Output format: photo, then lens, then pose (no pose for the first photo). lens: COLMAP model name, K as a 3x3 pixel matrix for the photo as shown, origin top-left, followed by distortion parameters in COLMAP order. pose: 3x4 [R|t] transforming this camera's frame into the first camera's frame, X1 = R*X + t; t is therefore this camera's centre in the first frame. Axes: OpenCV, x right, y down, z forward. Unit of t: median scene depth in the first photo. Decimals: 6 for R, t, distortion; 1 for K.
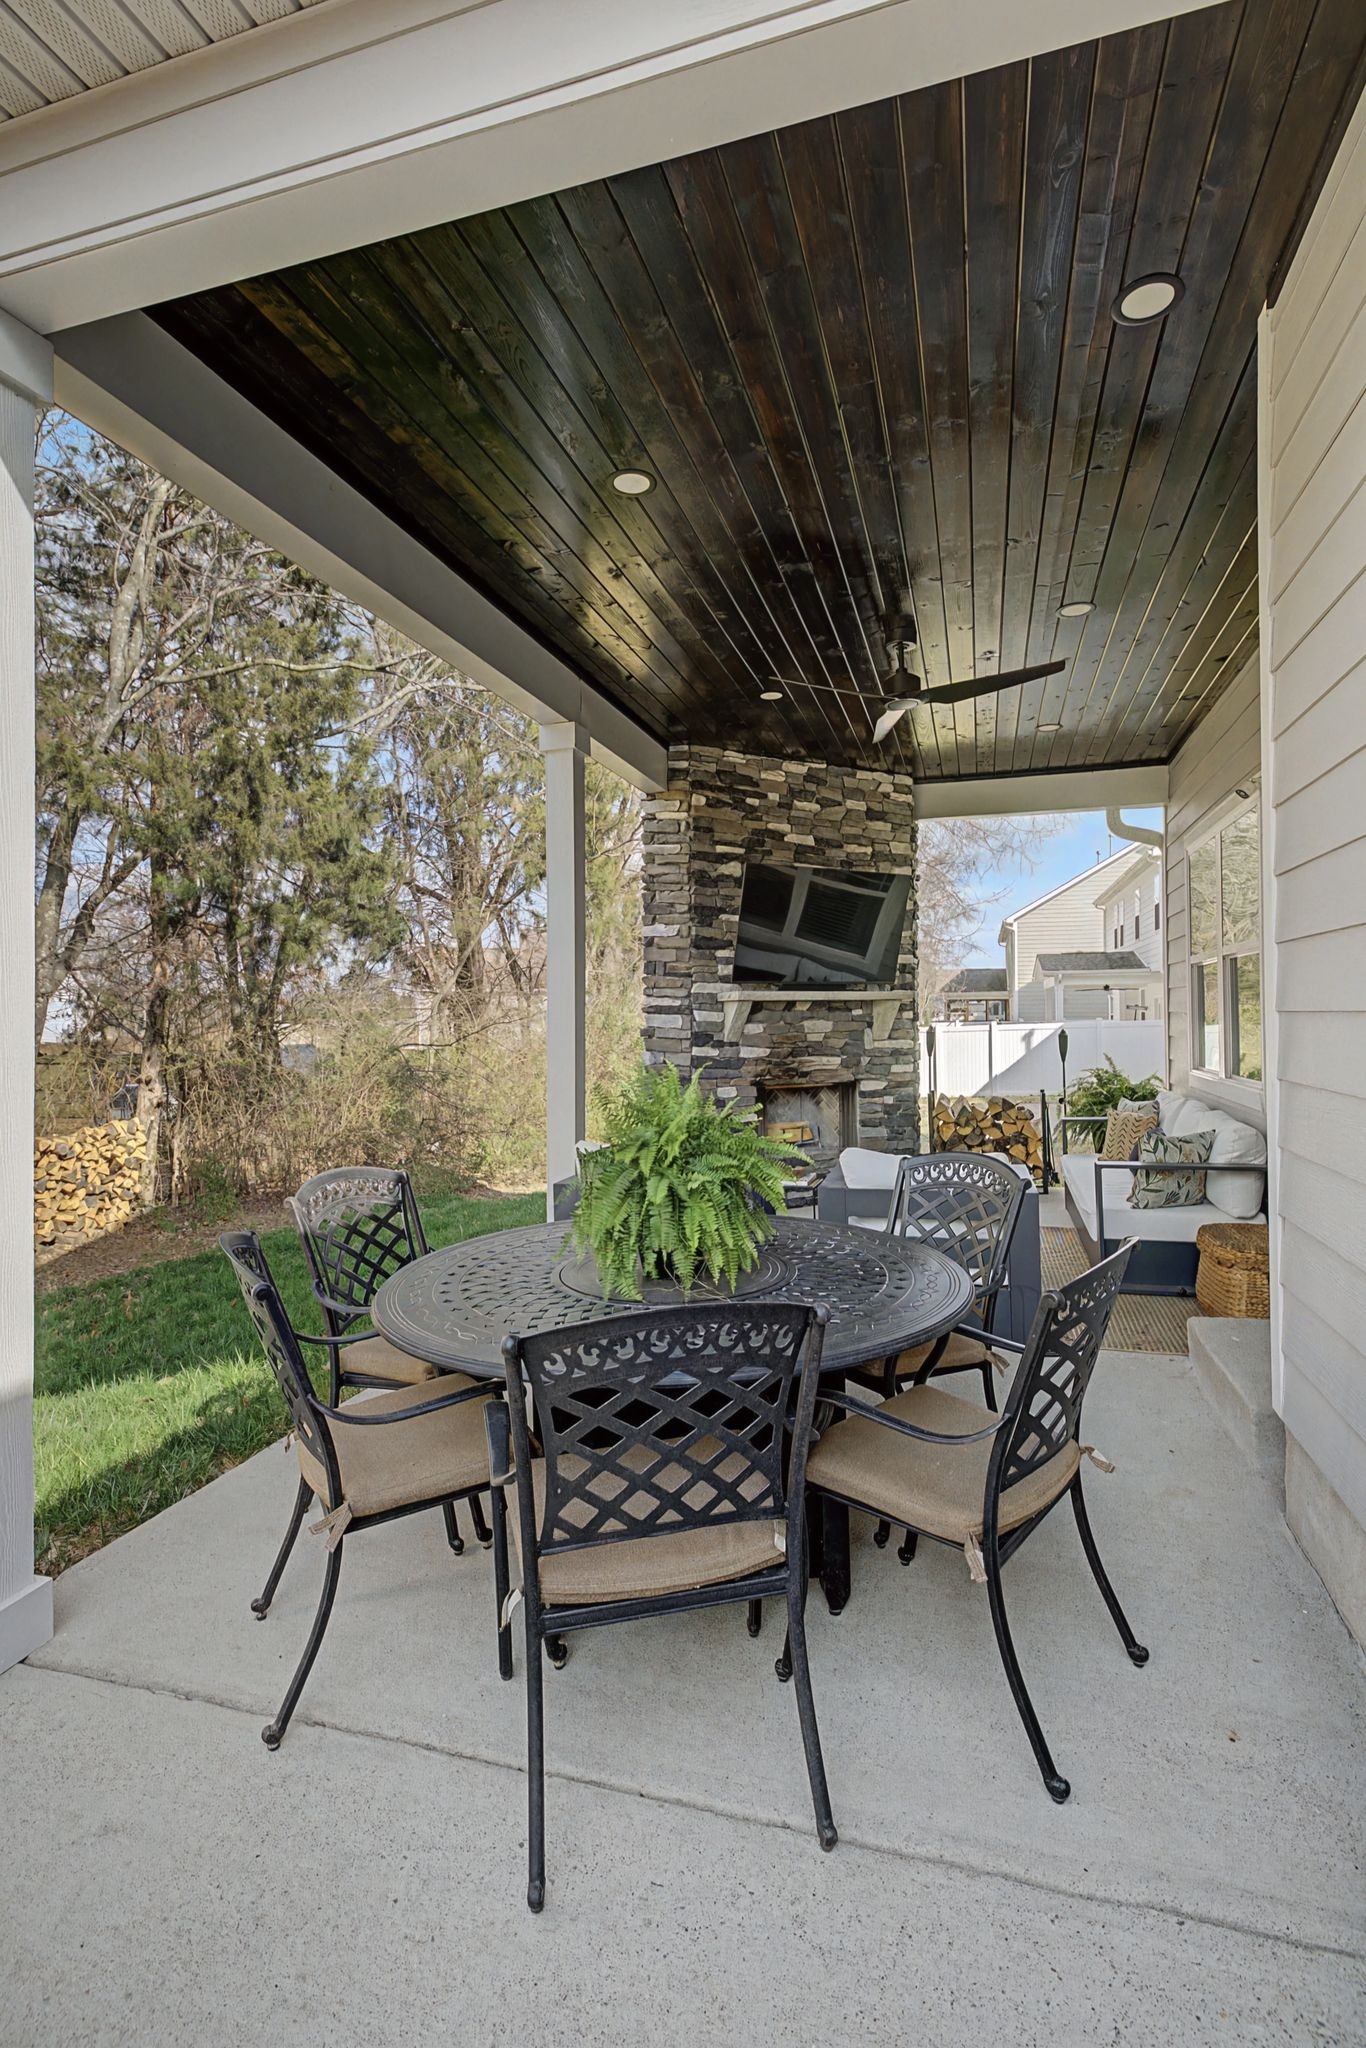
lens RADIAL K [[971.5, 0, 682.1], [0, 971.5, 1004.9], [0, 0, 1]] dist [-0.000484, -0.000200]
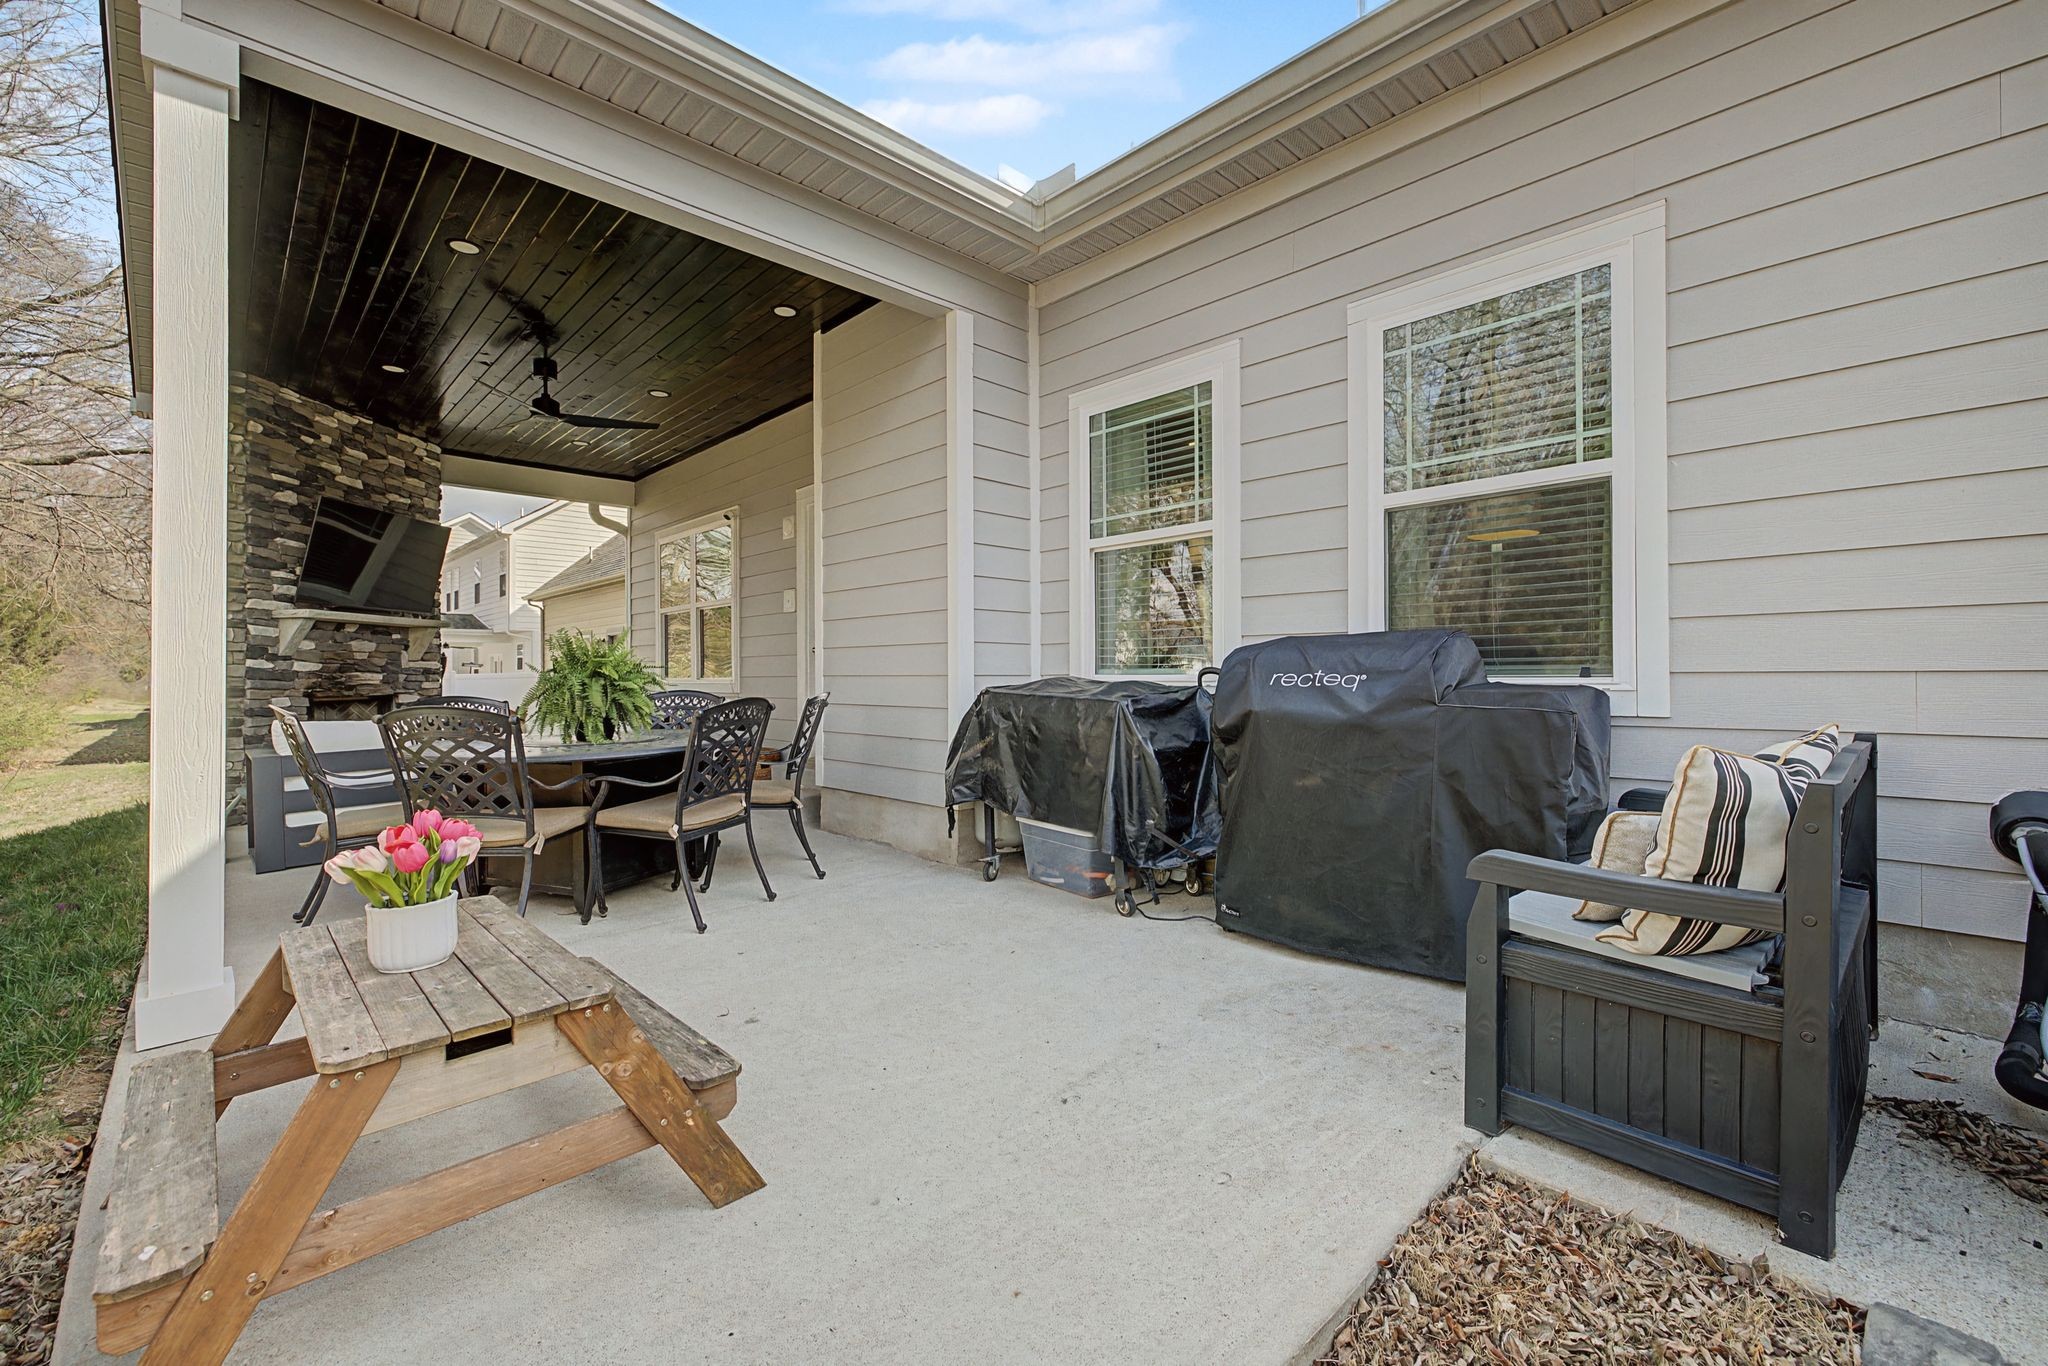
lens RADIAL K [[860.5, 0, 1021.7], [0, 860.5, 682.0], [0, 0, 1]] dist [-0.000912, -0.000516]
pose [[0.496080, 0.001527, 0.868275, -0.368160], [-0.006177, 0.999979, 0.001770, 0.059168], [-0.868255, -0.006241, 0.496079, -0.190694]]
